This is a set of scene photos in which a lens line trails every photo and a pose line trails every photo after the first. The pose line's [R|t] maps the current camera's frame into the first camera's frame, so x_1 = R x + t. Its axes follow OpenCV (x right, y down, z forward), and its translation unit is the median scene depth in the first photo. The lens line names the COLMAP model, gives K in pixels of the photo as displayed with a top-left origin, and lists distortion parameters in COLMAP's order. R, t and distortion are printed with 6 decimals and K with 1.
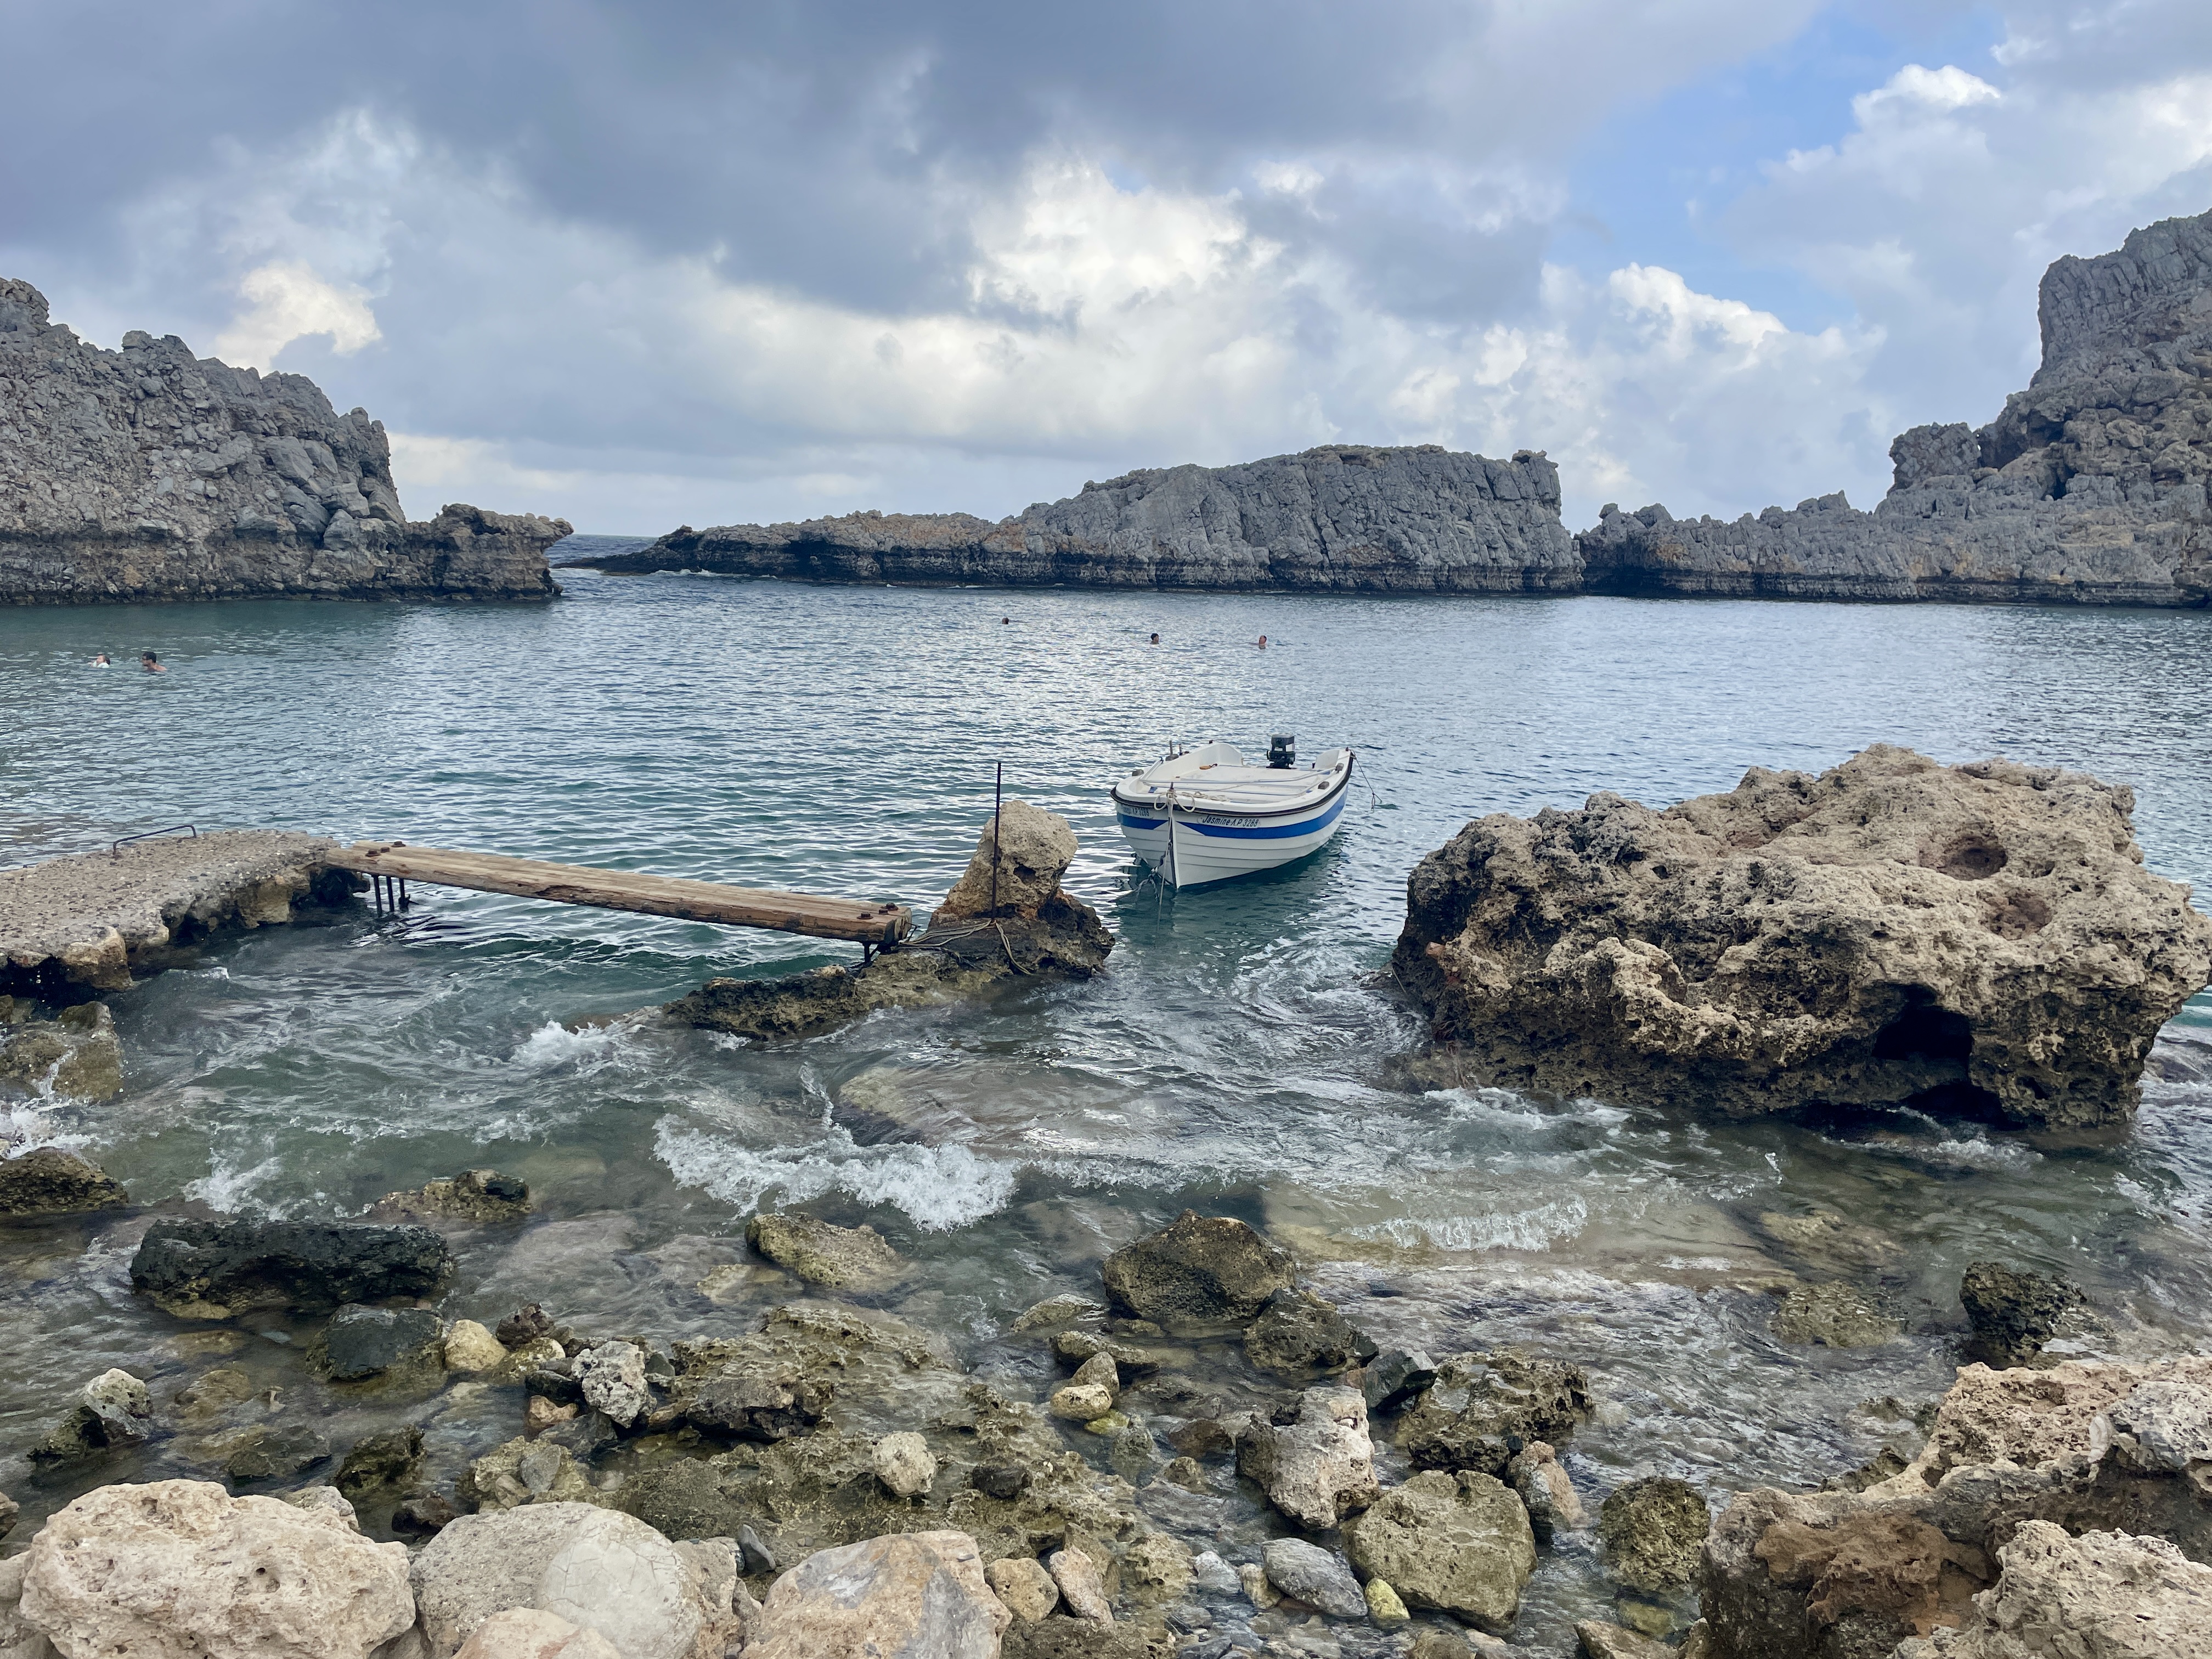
lens RADIAL K [[1679.7, 0, 1107.5], [0, 1679.7, 812.6], [0, 0, 1]] dist [0.051935, -0.061561]
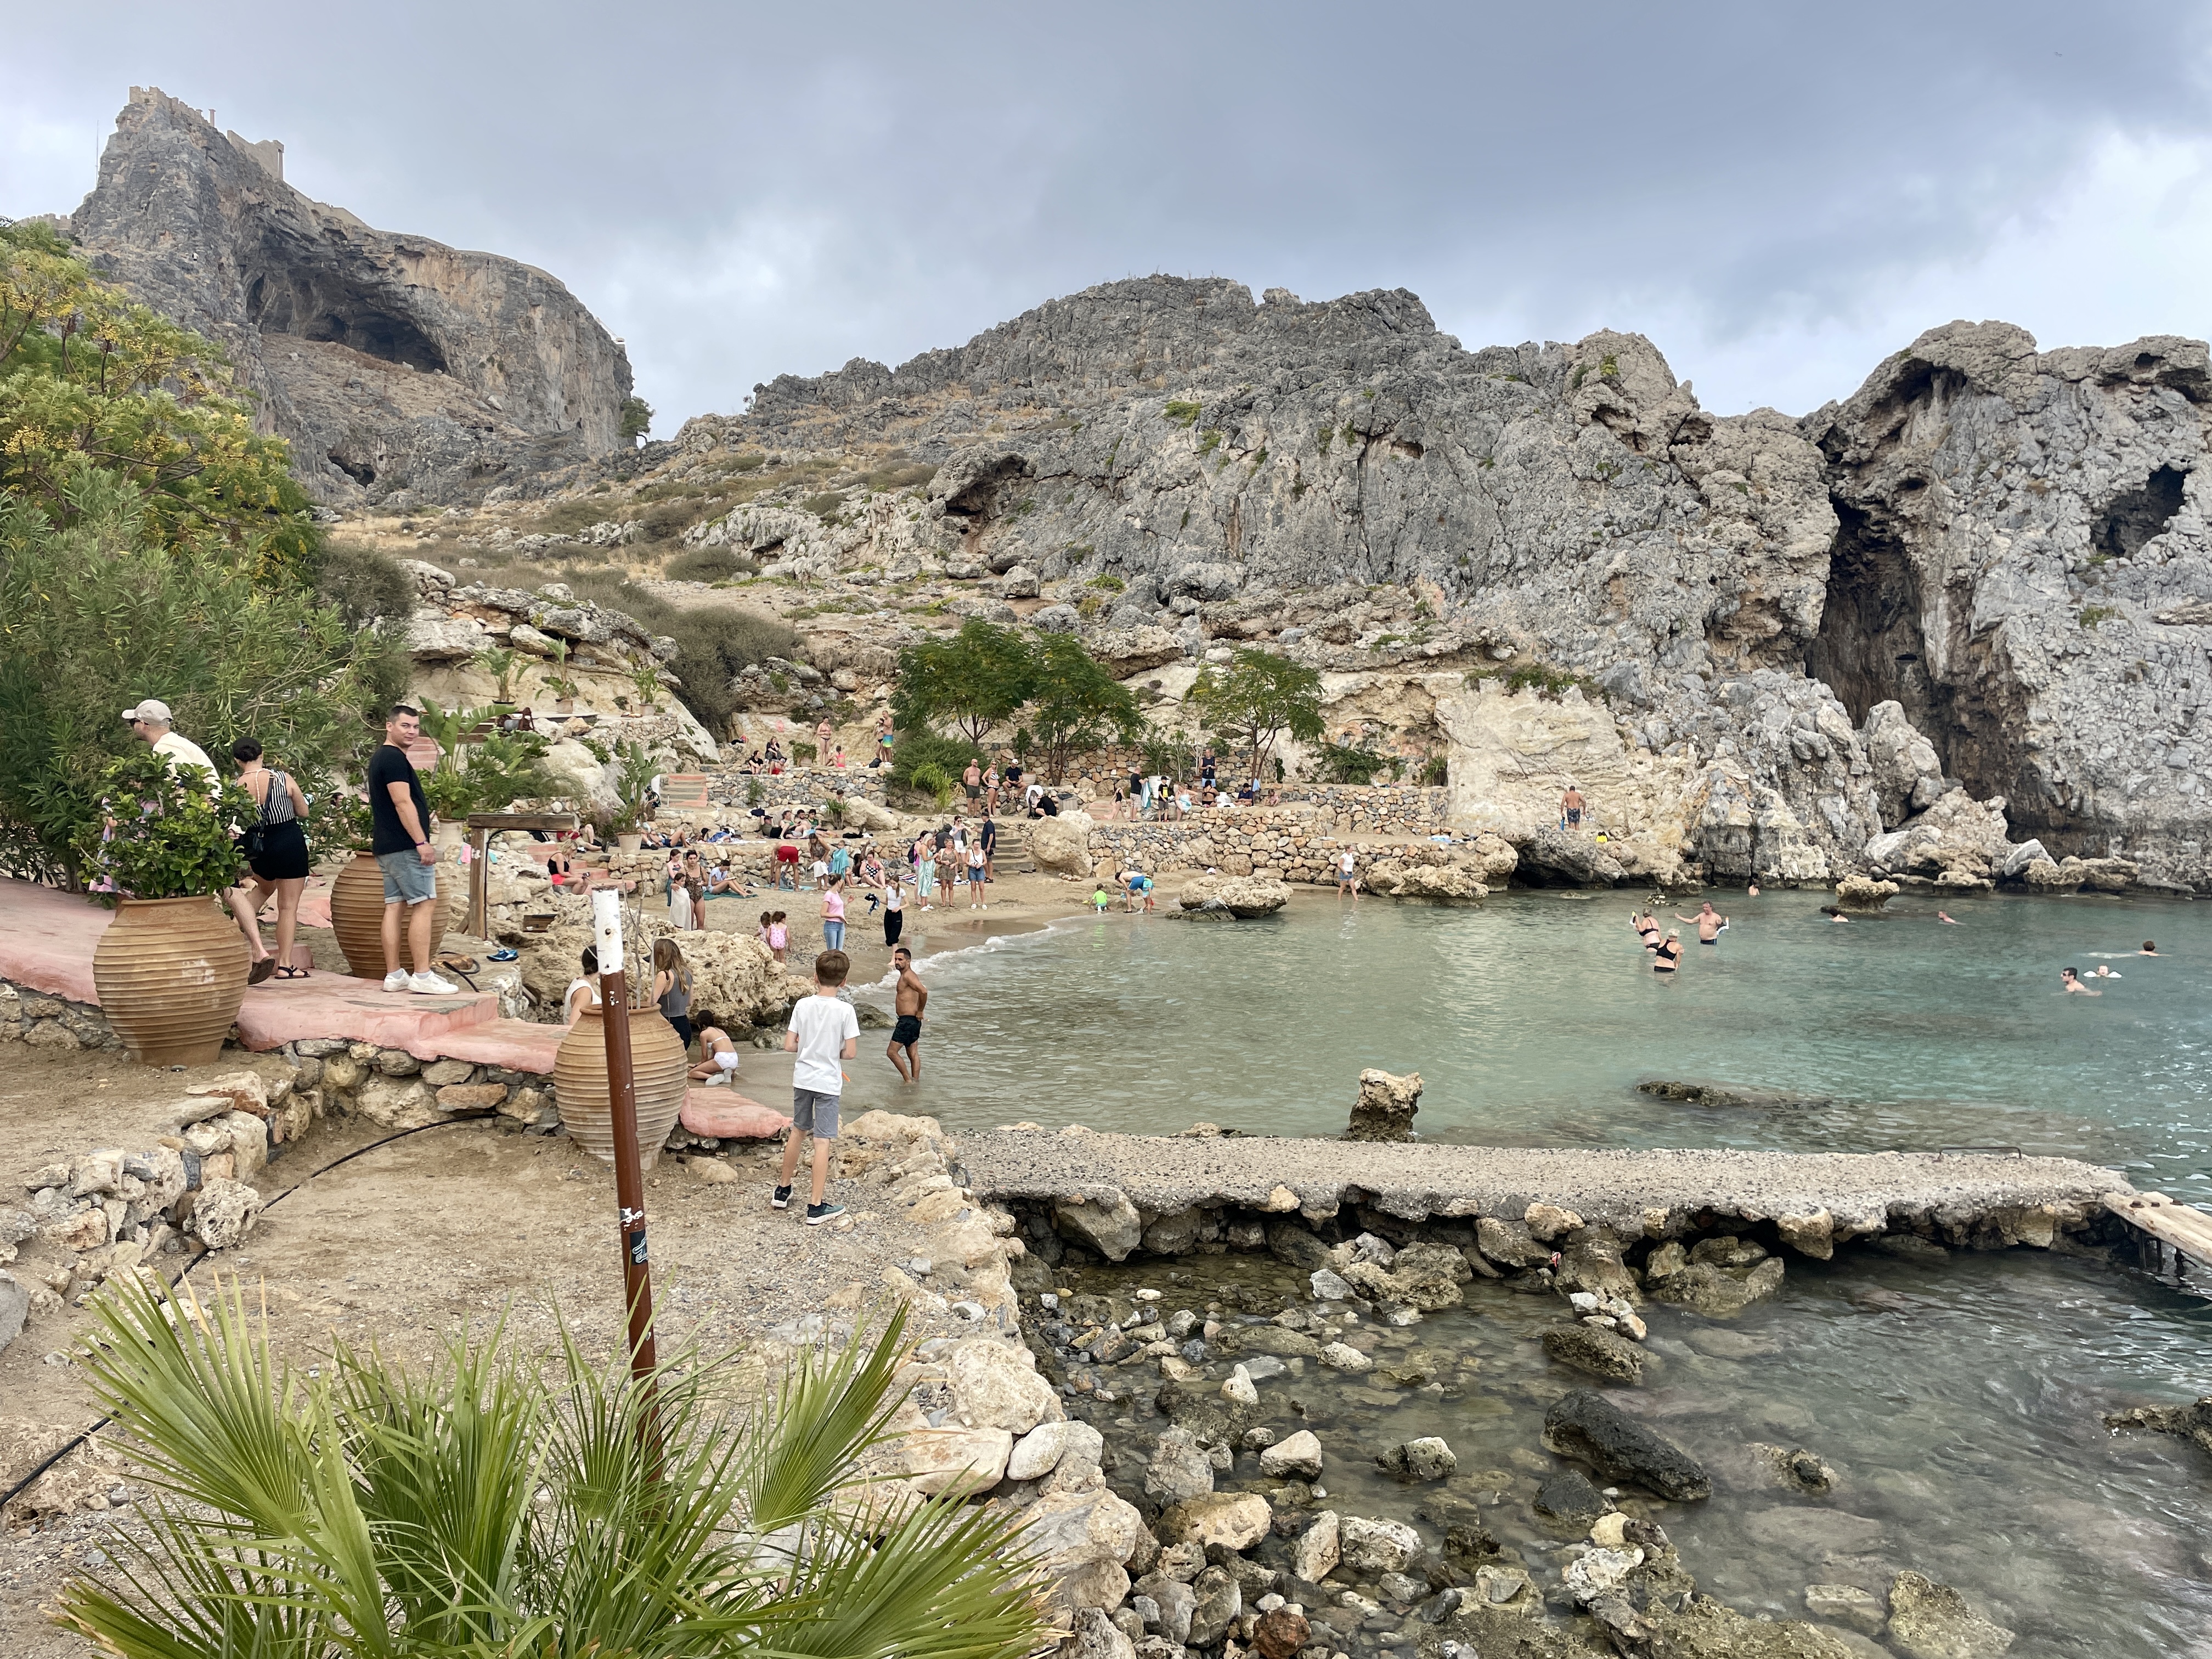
lens RADIAL K [[1679.7, 0, 1111.3], [0, 1679.7, 821.1], [0, 0, 1]] dist [0.051935, -0.061561]
pose [[0.257712, 0.000714, -0.966221, 0.096110], [-0.150196, 0.987874, -0.039331, -0.016919], [0.954476, 0.155259, 0.254695, 0.019817]]
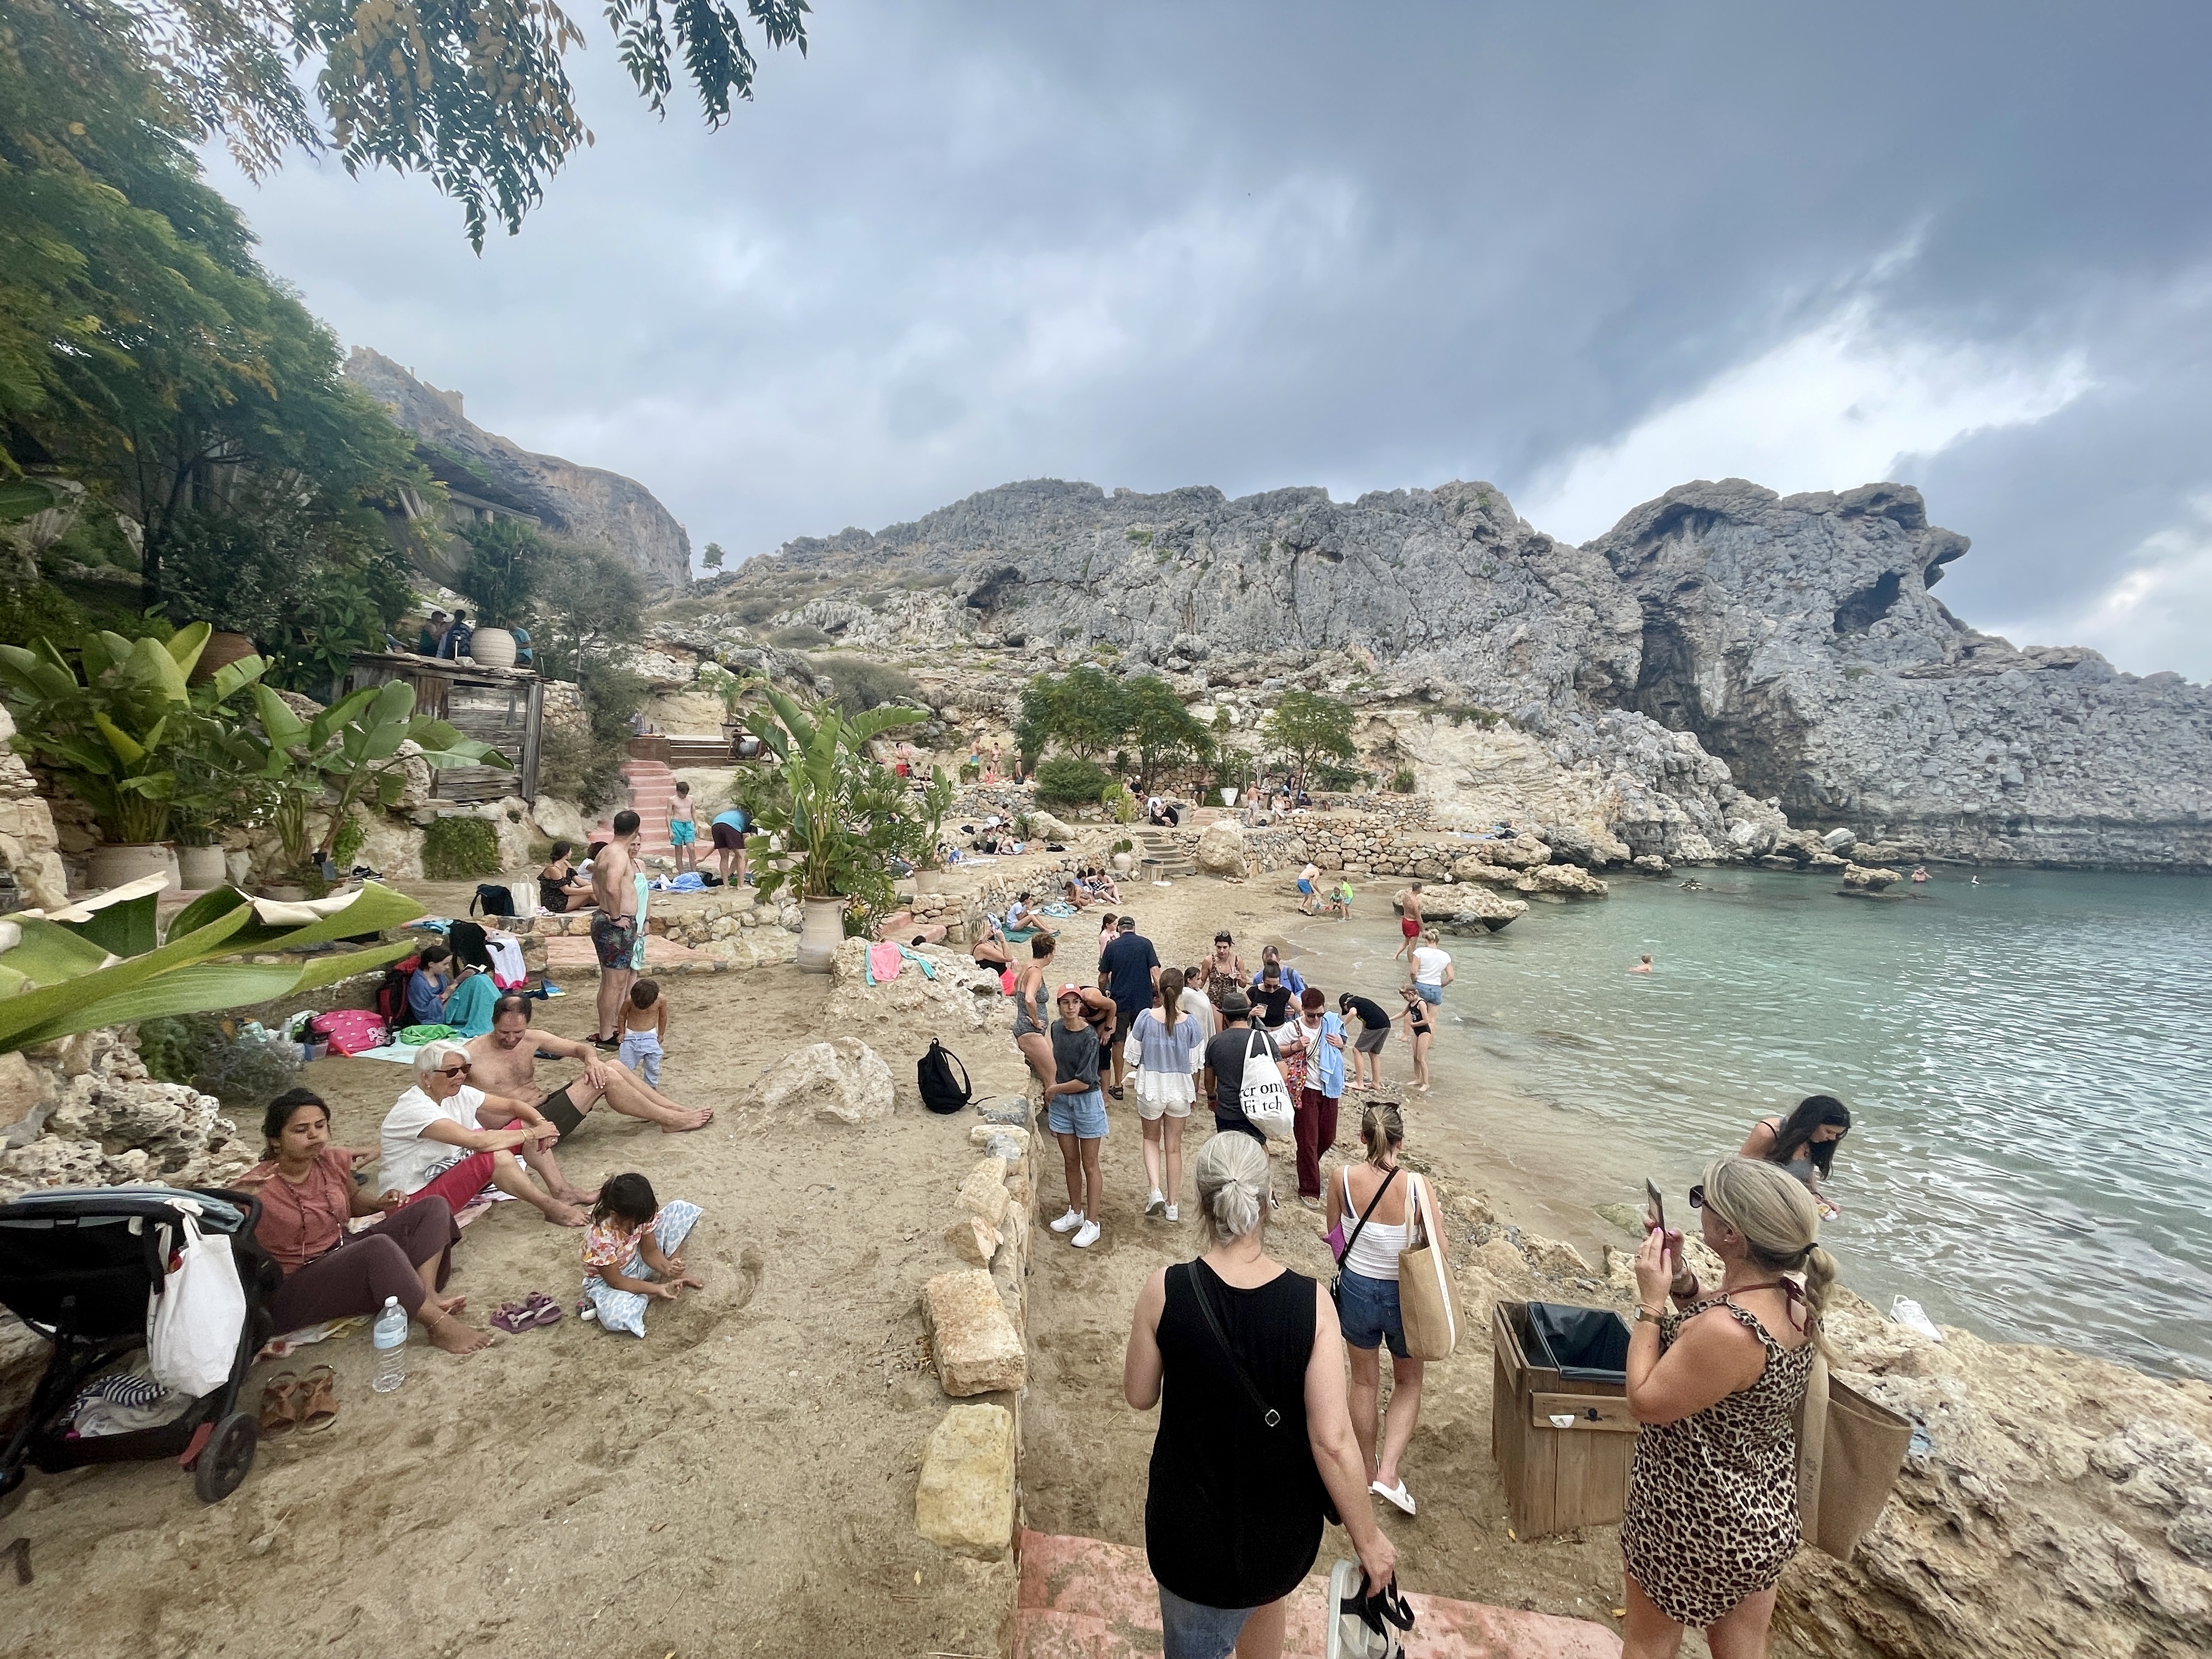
lens RADIAL K [[896.5, 0, 1104.9], [0, 896.5, 816.5], [0, 0, 1]] dist [-0.012913, 0.000665]
pose [[0.412639, 0.009239, -0.910848, -0.290640], [-0.129075, 0.990452, -0.048428, -0.020833], [0.901703, 0.137551, 0.409891, -0.065129]]
